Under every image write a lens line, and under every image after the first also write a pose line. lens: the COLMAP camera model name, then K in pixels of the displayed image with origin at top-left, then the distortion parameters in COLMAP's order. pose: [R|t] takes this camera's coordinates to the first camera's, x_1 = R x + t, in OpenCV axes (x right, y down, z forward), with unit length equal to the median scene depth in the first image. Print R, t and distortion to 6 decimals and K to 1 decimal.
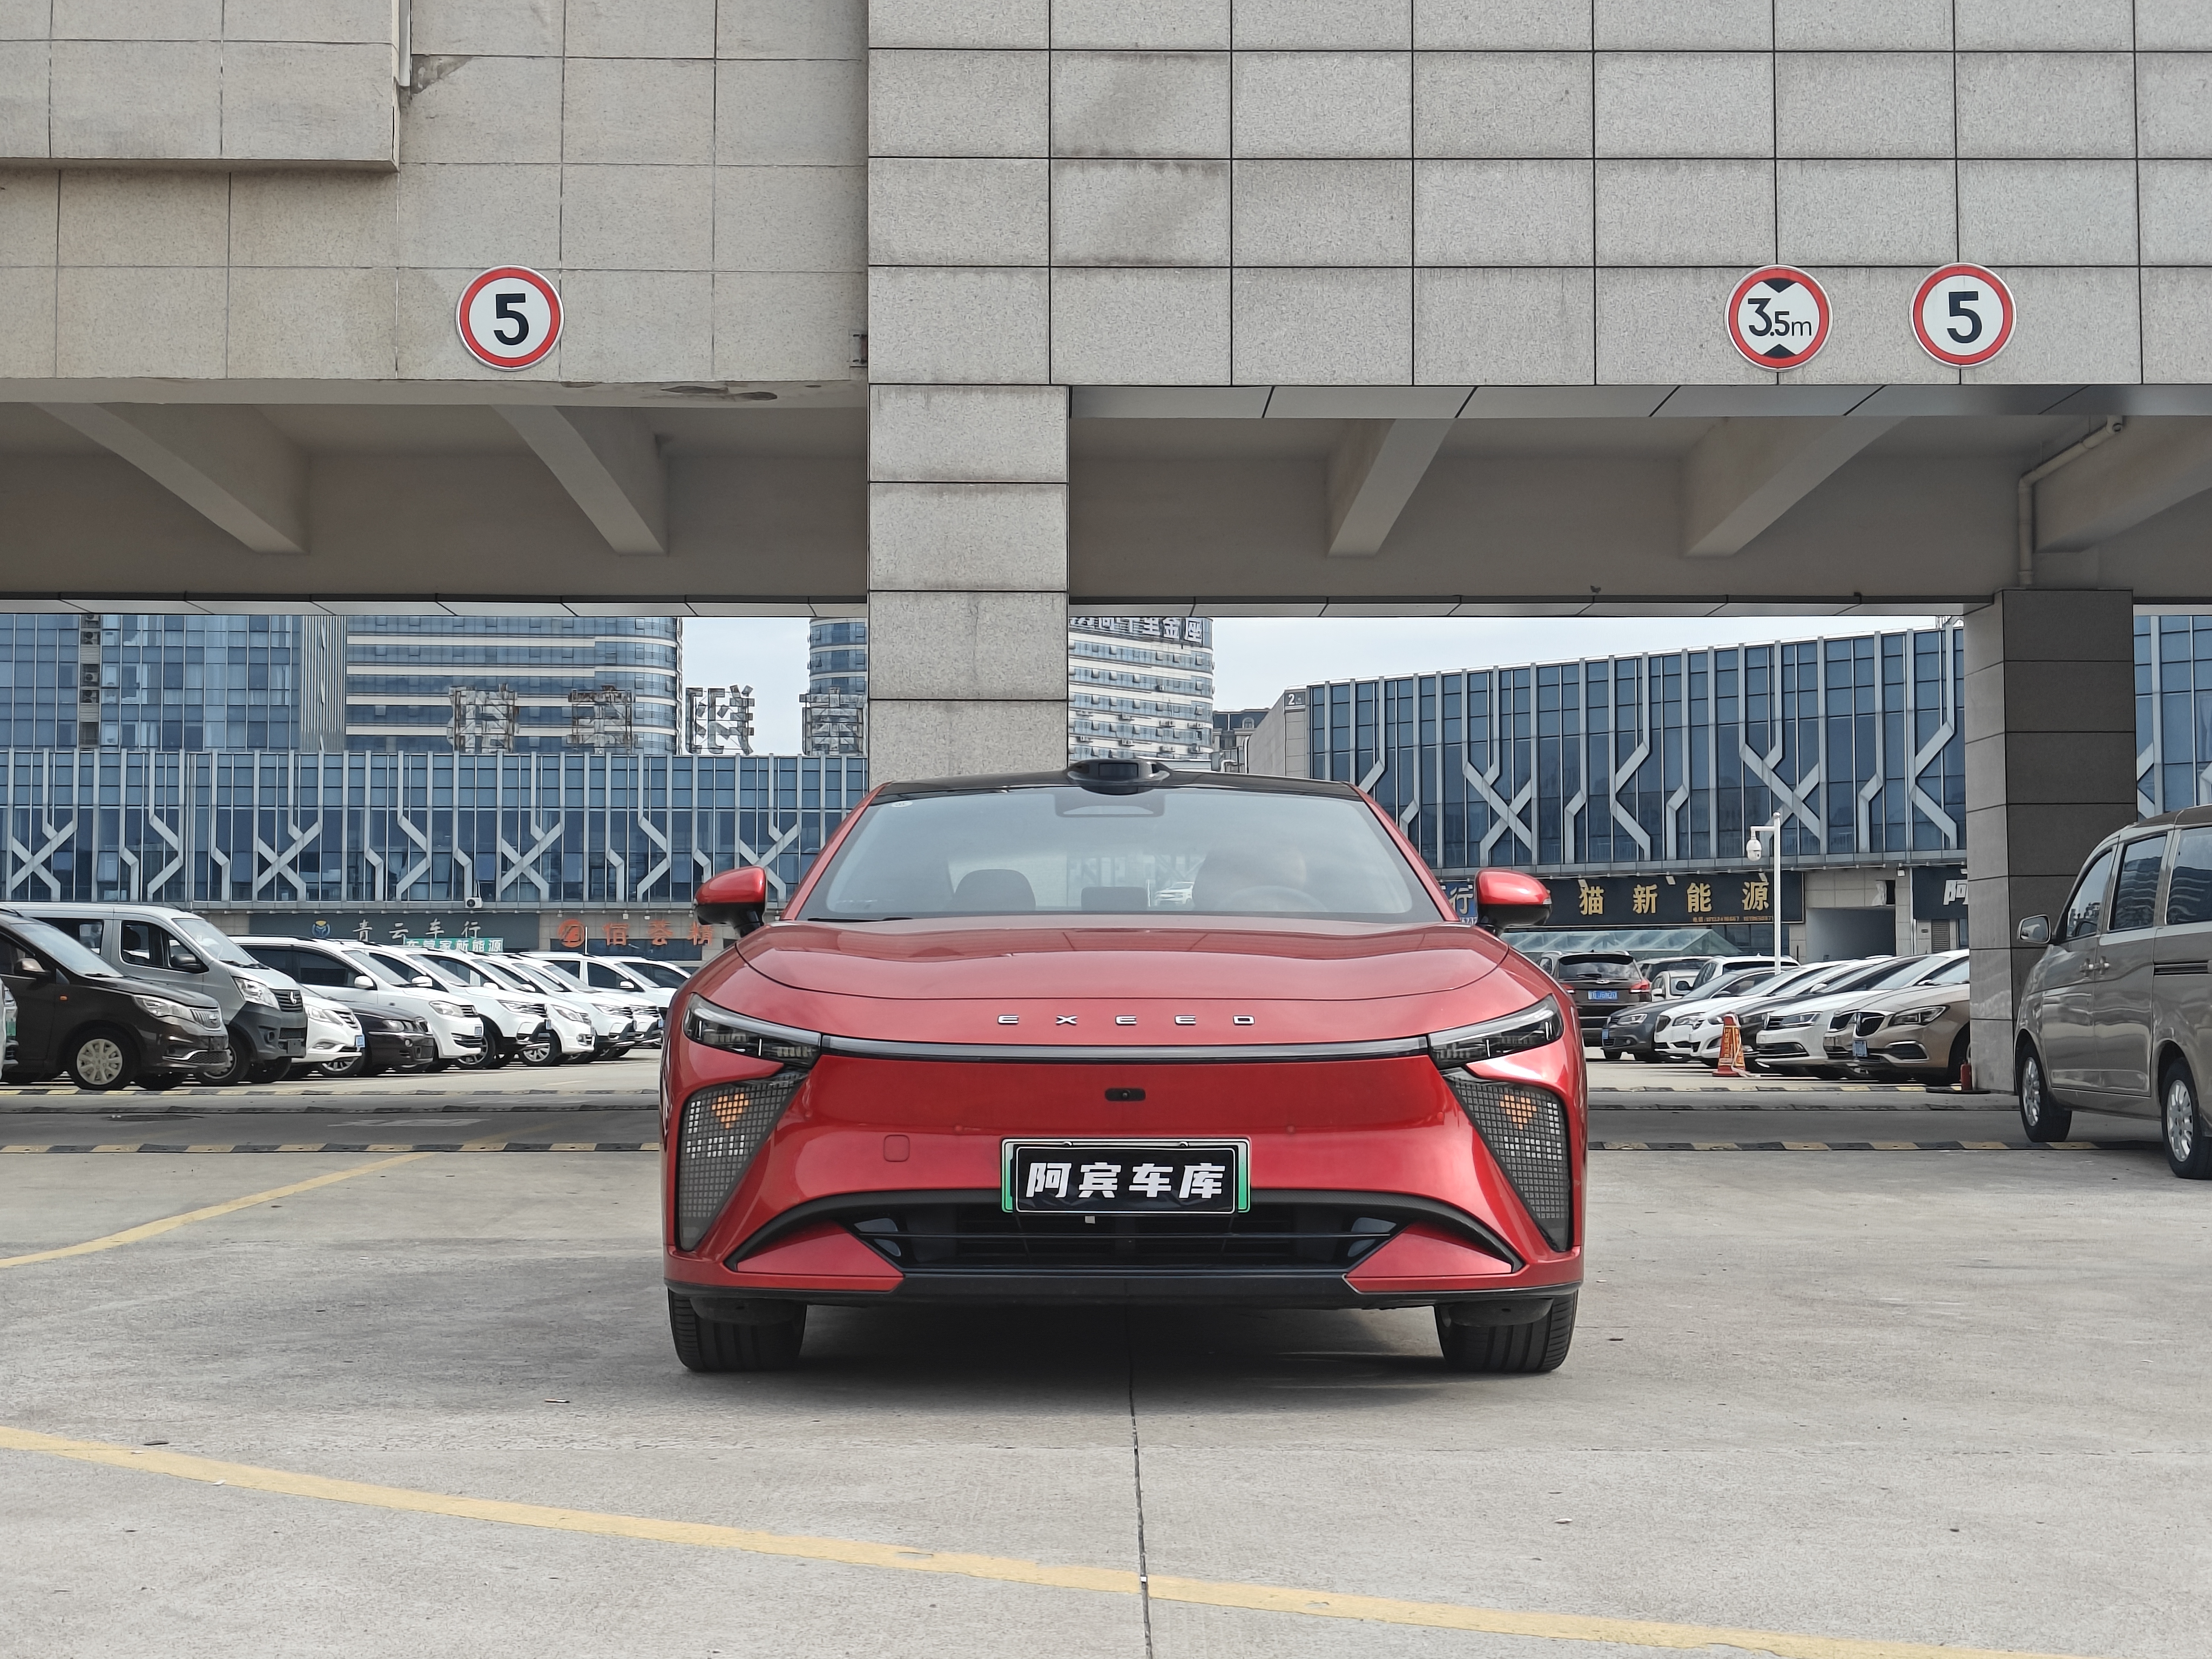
lens RADIAL K [[3100.6, 0, 1106.0], [0, 3100.6, 829.5], [0, 0, 1]] dist [0.134172, -0.478328]
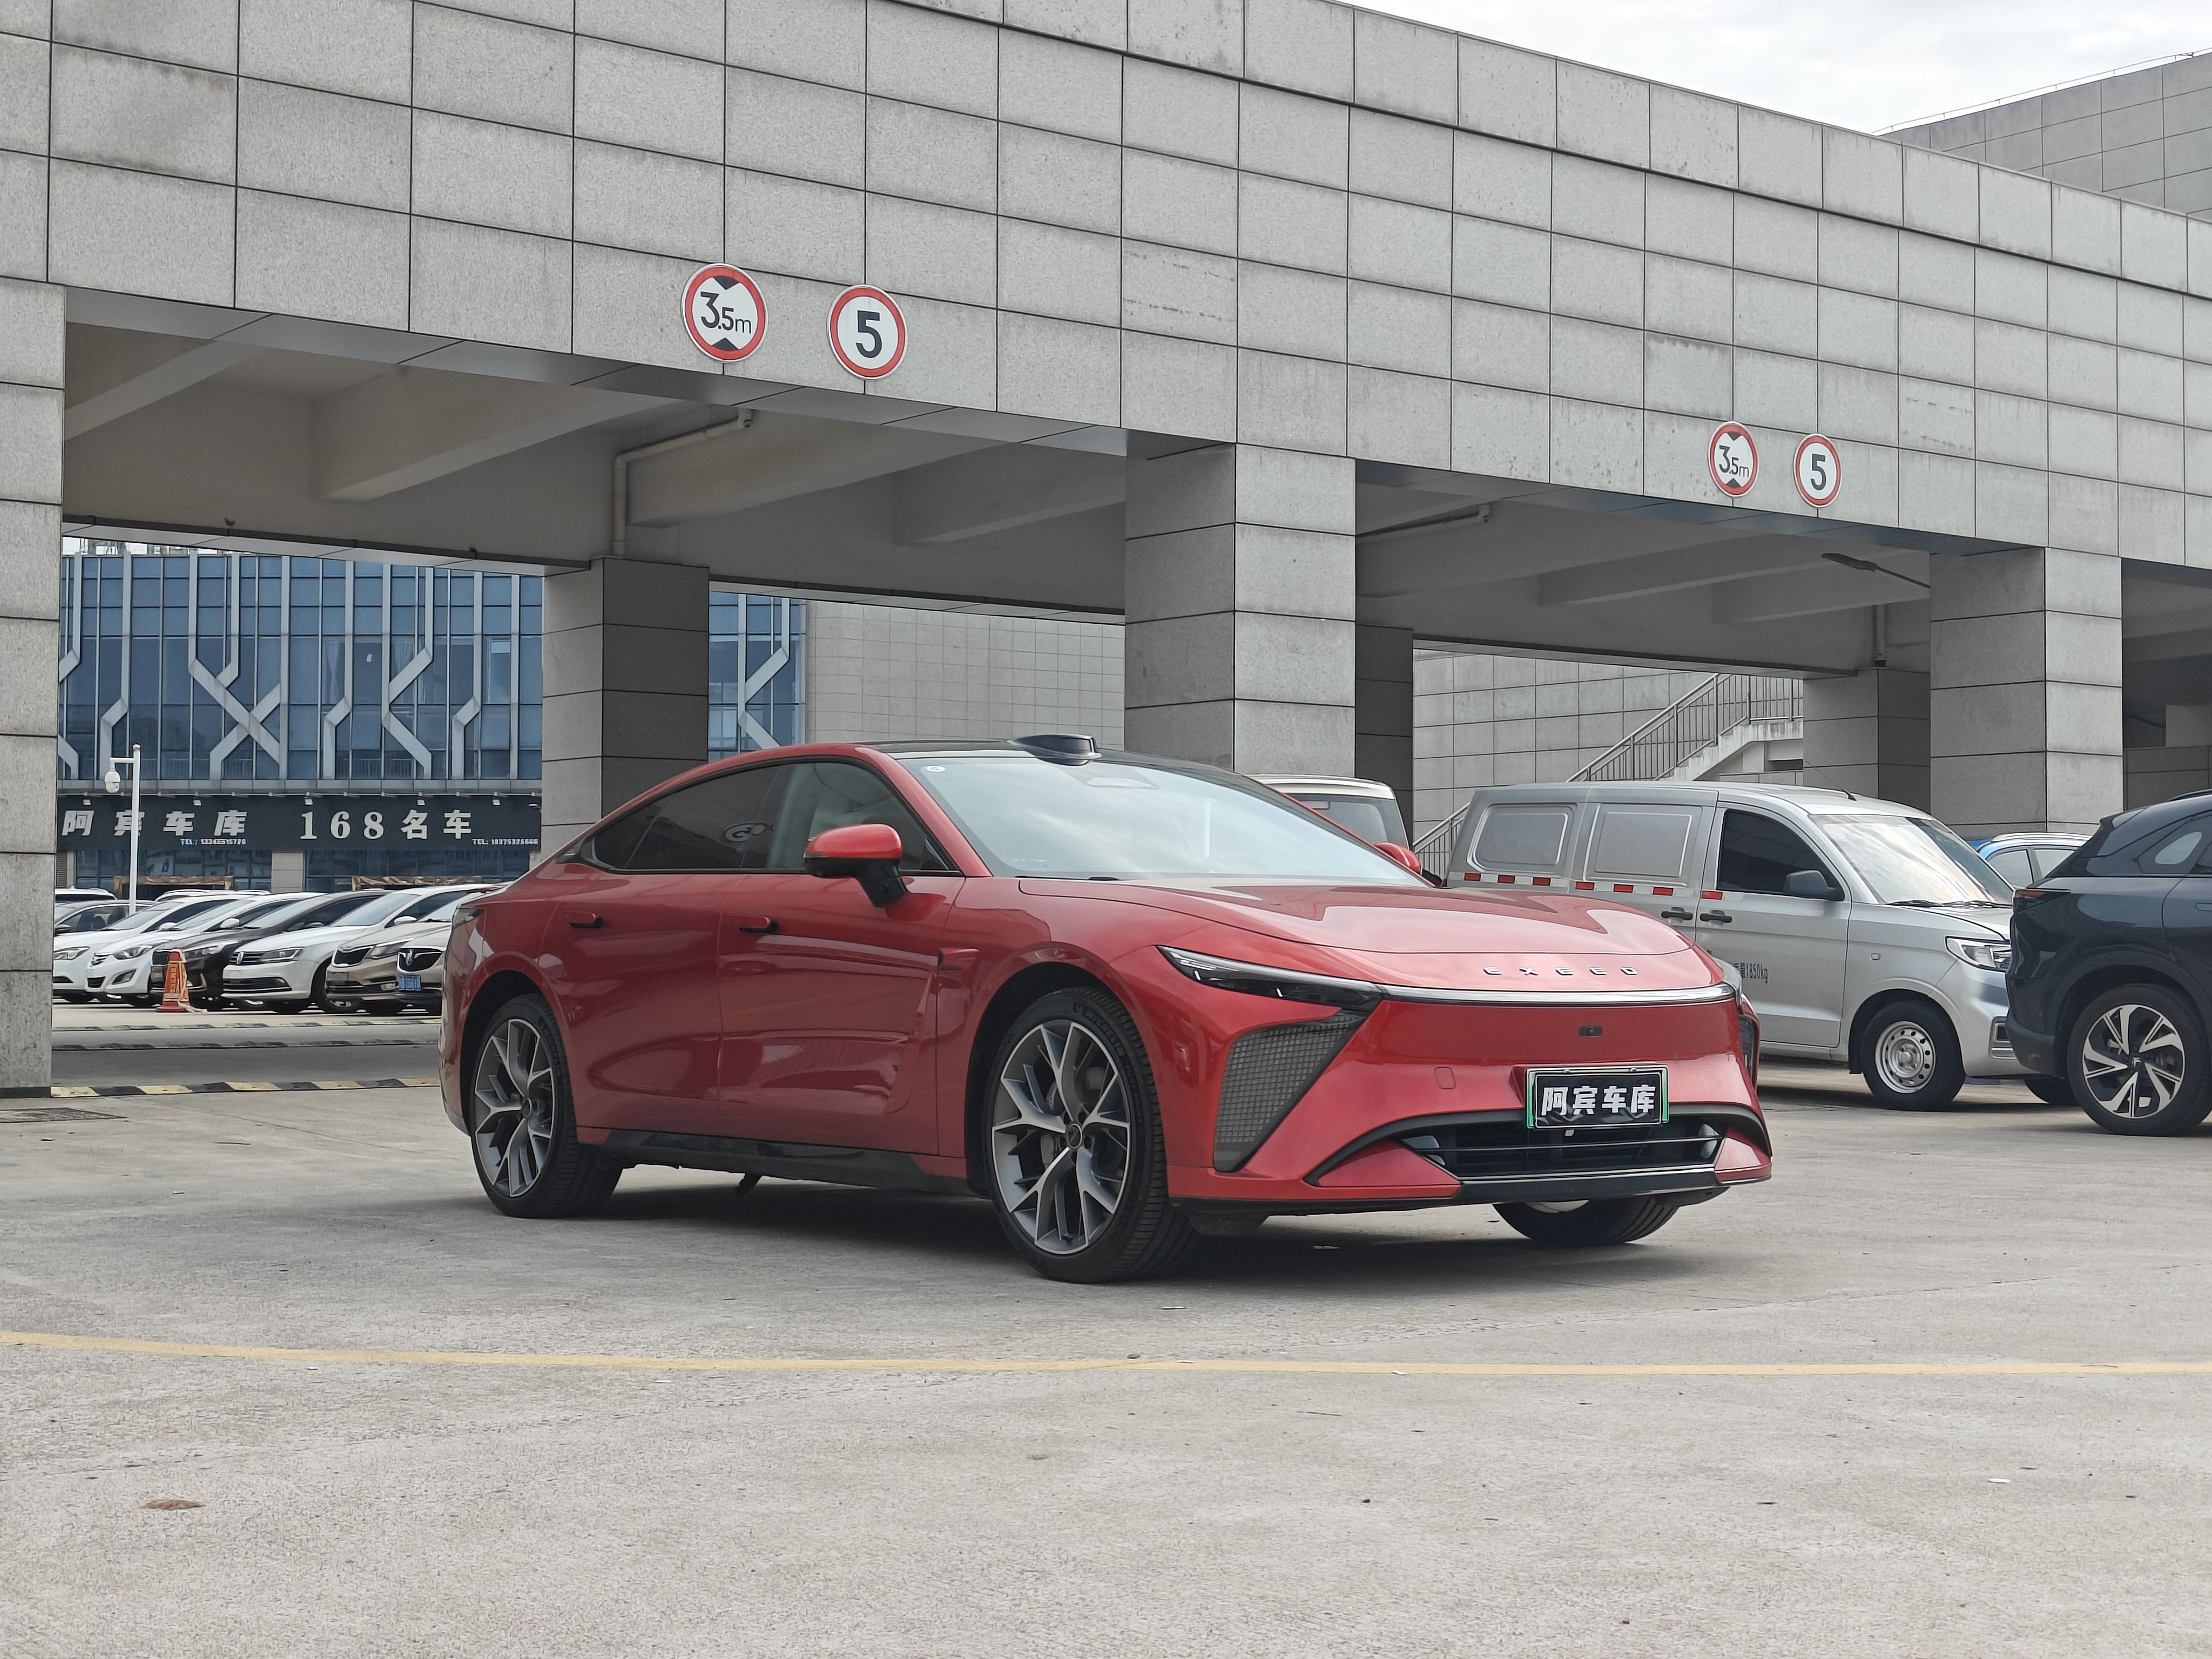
lens RADIAL K [[3118.0, 0, 1106.0], [0, 3118.0, 829.5], [0, 0, 1]] dist [0.154649, -0.522324]
pose [[0.799209, 0.026113, 0.600486, -0.328783], [-0.039596, 0.999173, 0.009249, 0.000321], [-0.599747, -0.031168, 0.799582, 0.042818]]
